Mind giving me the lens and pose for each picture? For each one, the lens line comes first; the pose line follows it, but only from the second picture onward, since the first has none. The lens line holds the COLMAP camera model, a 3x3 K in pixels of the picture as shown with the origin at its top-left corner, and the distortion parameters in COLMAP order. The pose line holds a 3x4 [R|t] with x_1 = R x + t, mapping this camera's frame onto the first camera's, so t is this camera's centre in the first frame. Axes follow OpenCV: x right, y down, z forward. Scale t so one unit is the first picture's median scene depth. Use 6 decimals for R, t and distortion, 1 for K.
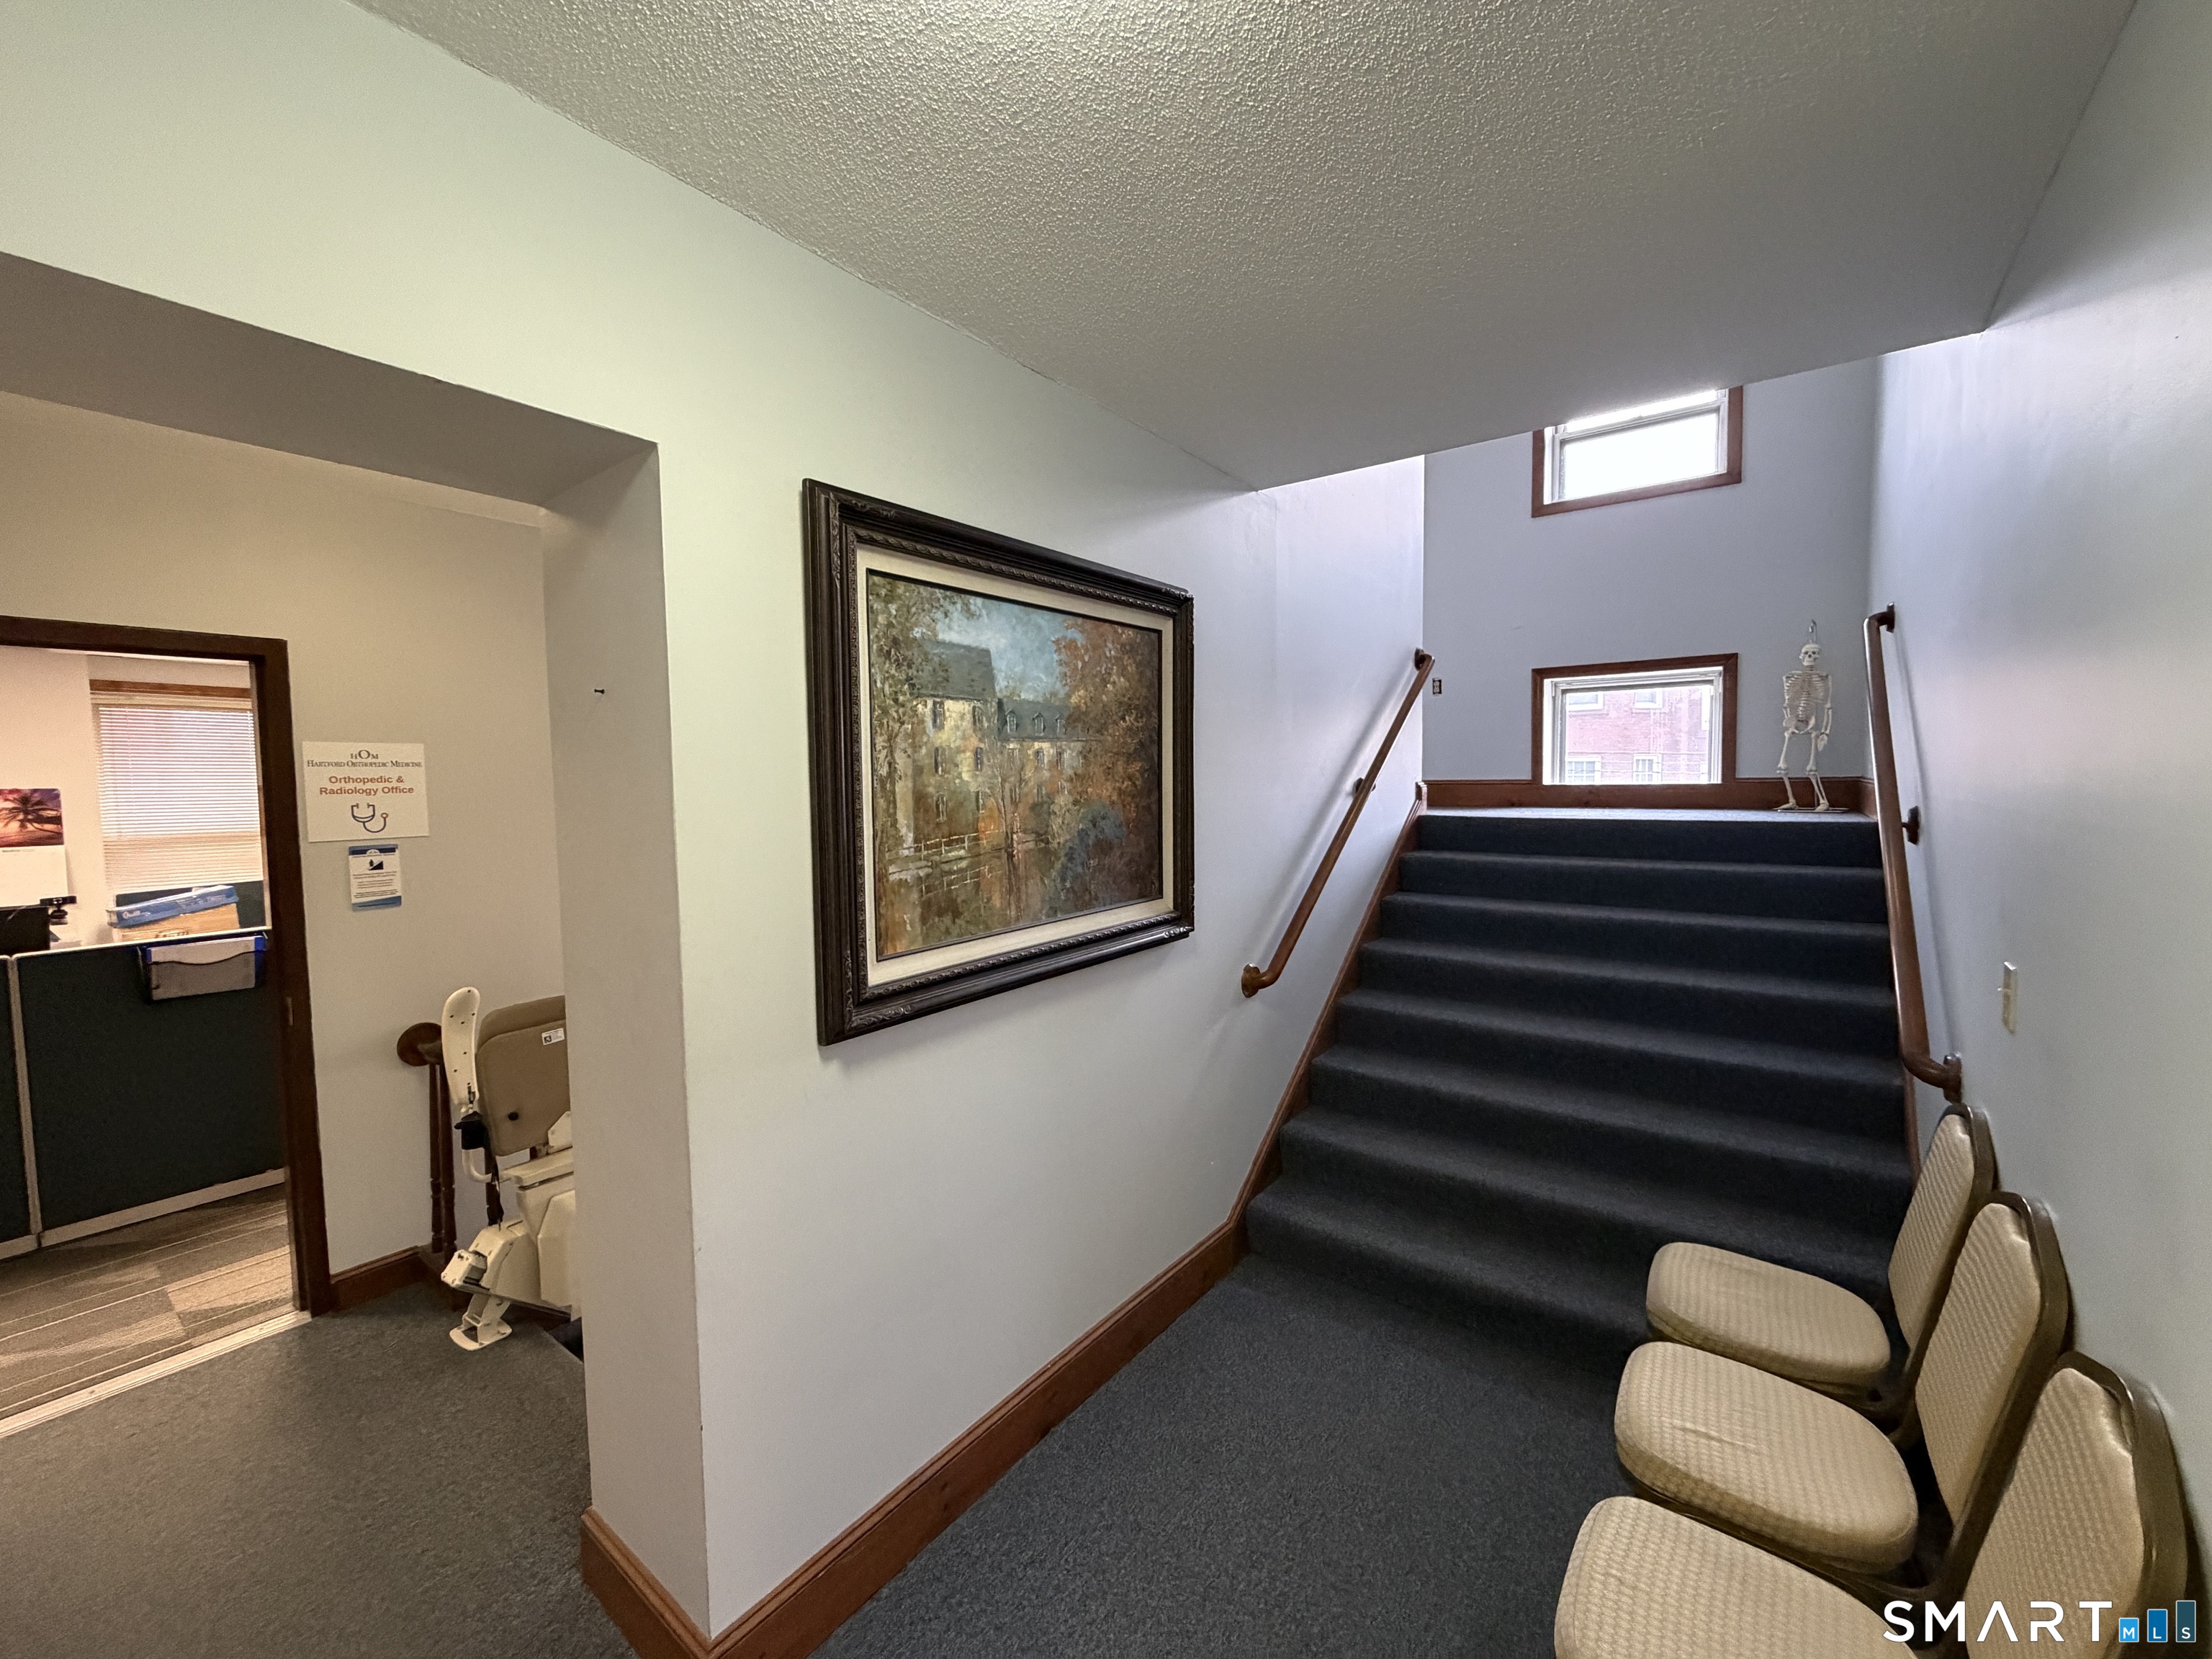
lens RADIAL K [[875.4, 0, 1108.4], [0, 875.4, 838.7], [0, 0, 1]] dist [-0.001038, 0.000660]
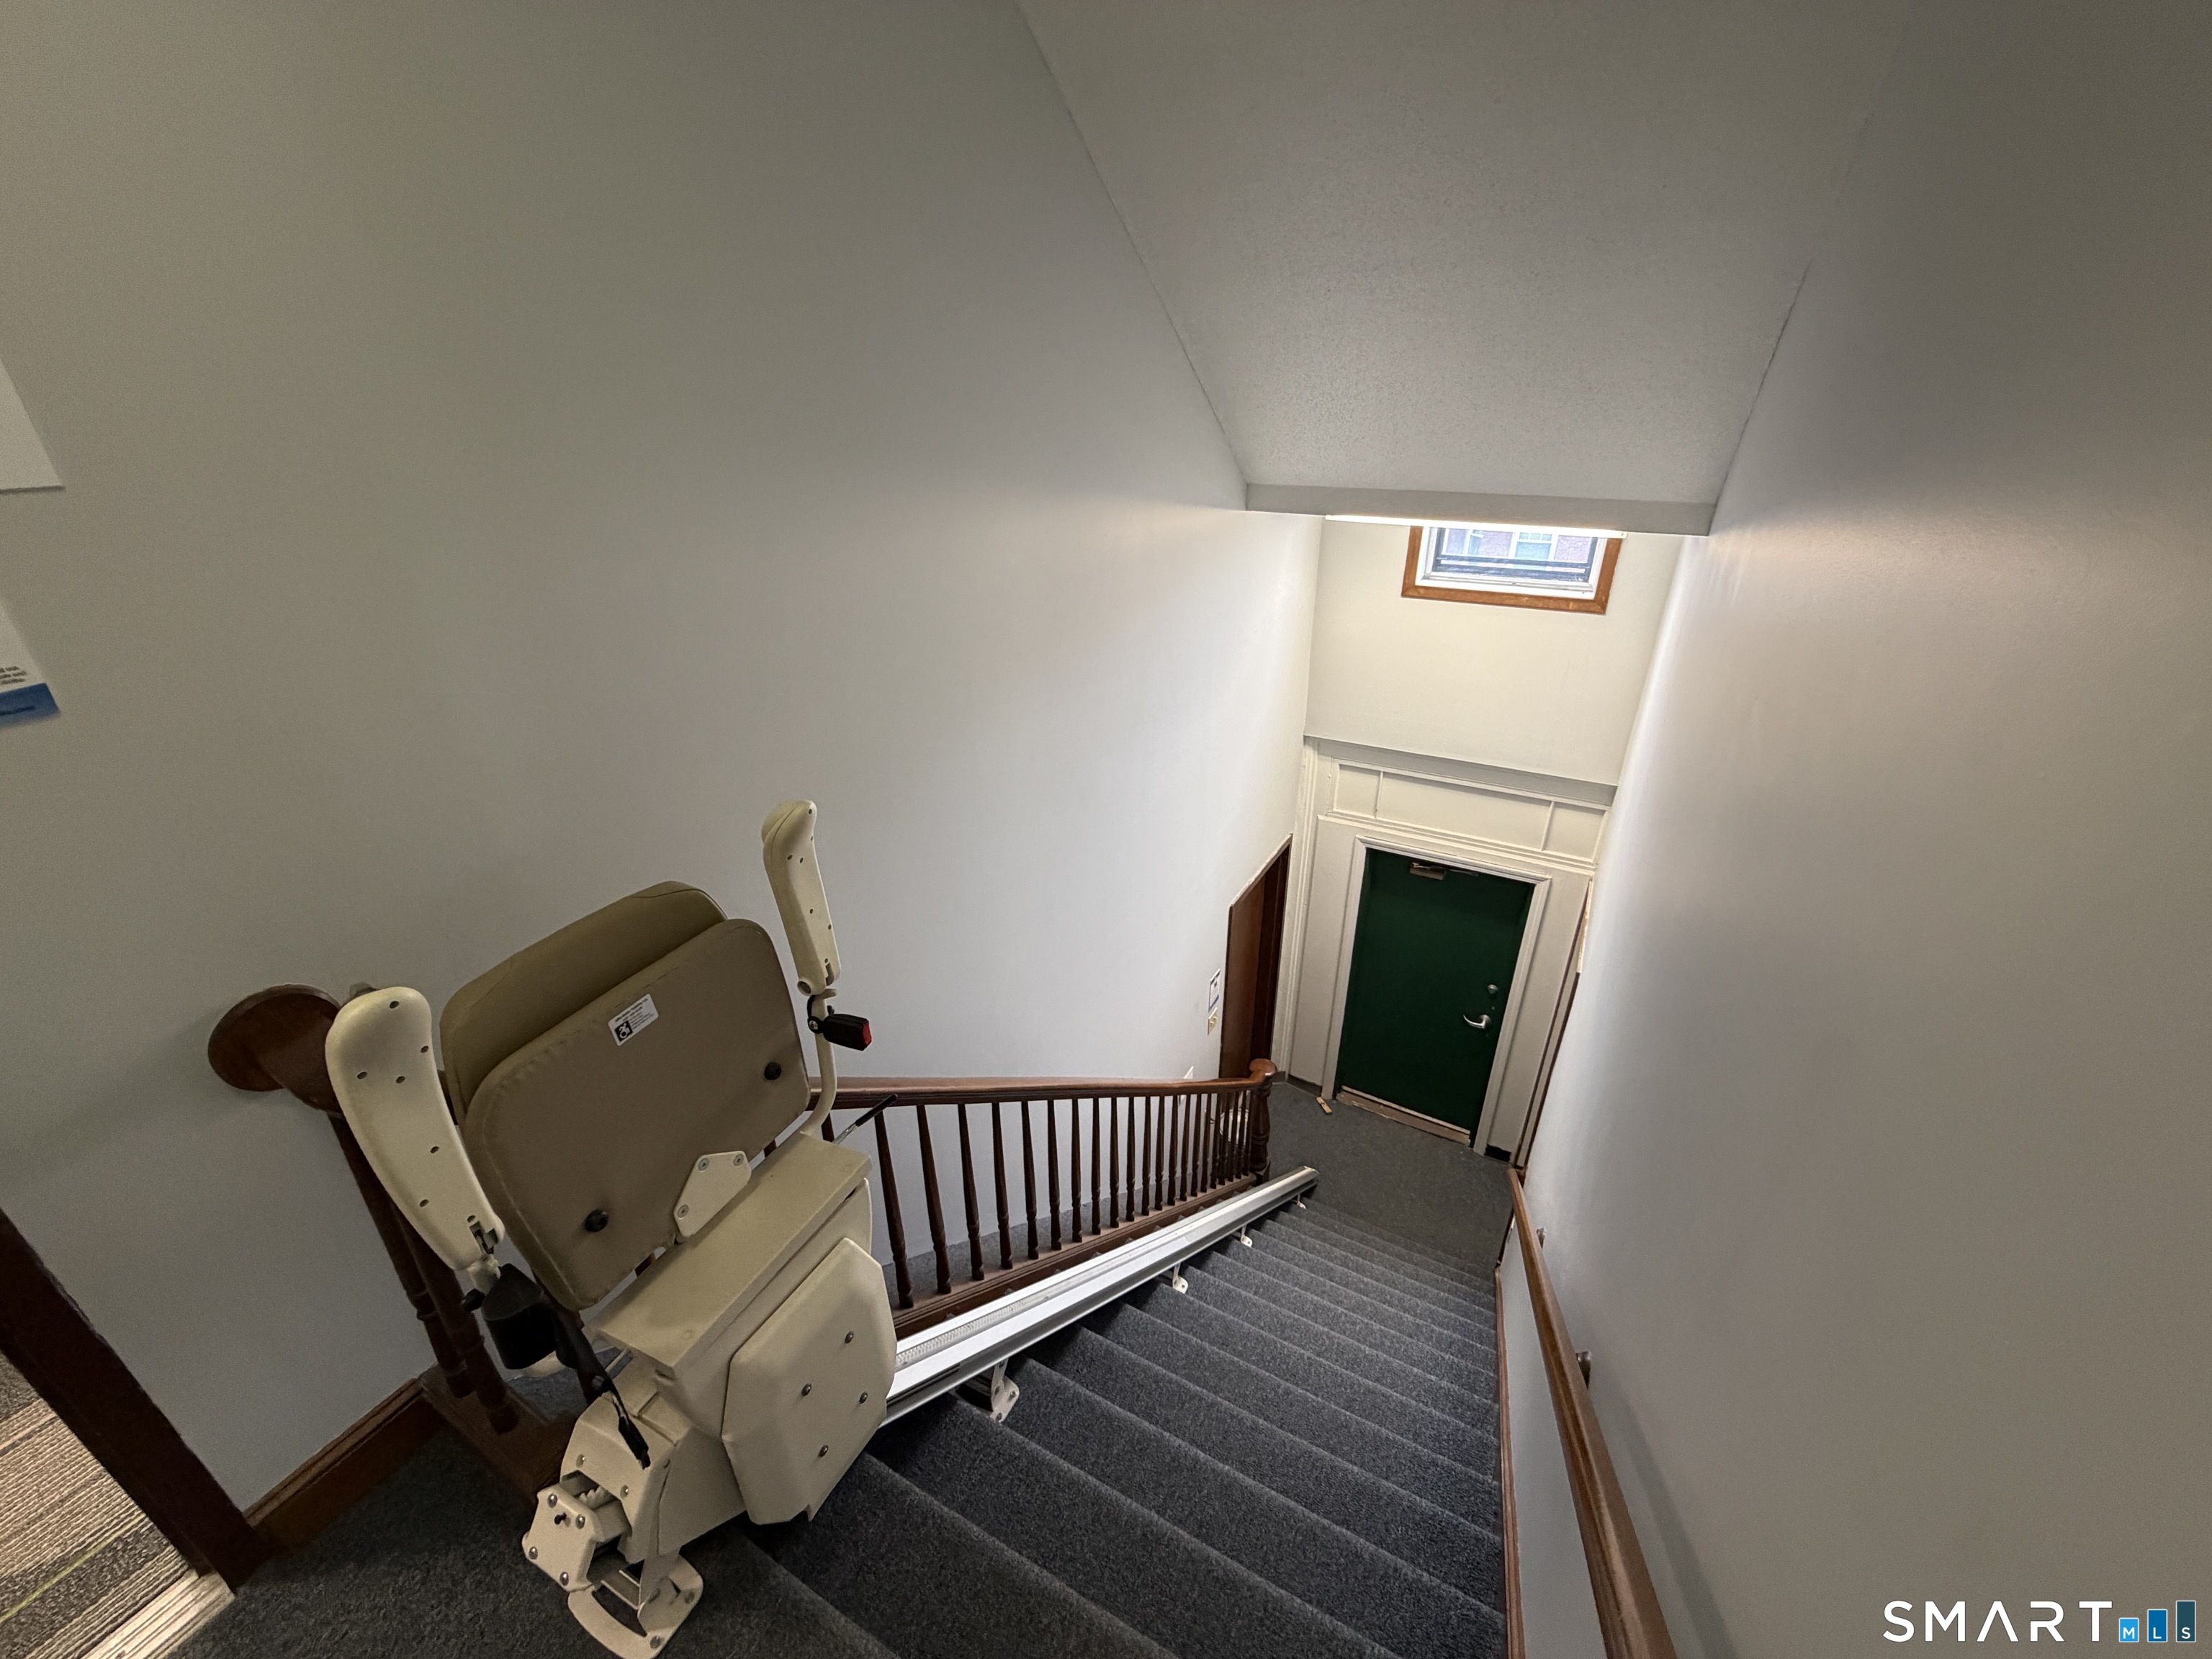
lens RADIAL K [[875.4, 0, 1101.0], [0, 875.4, 826.1], [0, 0, 1]] dist [-0.001038, 0.000660]
pose [[0.990062, -0.053663, 0.129991, -0.532020], [-0.000042, 0.924221, 0.381859, -0.013178], [-0.140632, -0.378070, 0.915033, 0.720222]]
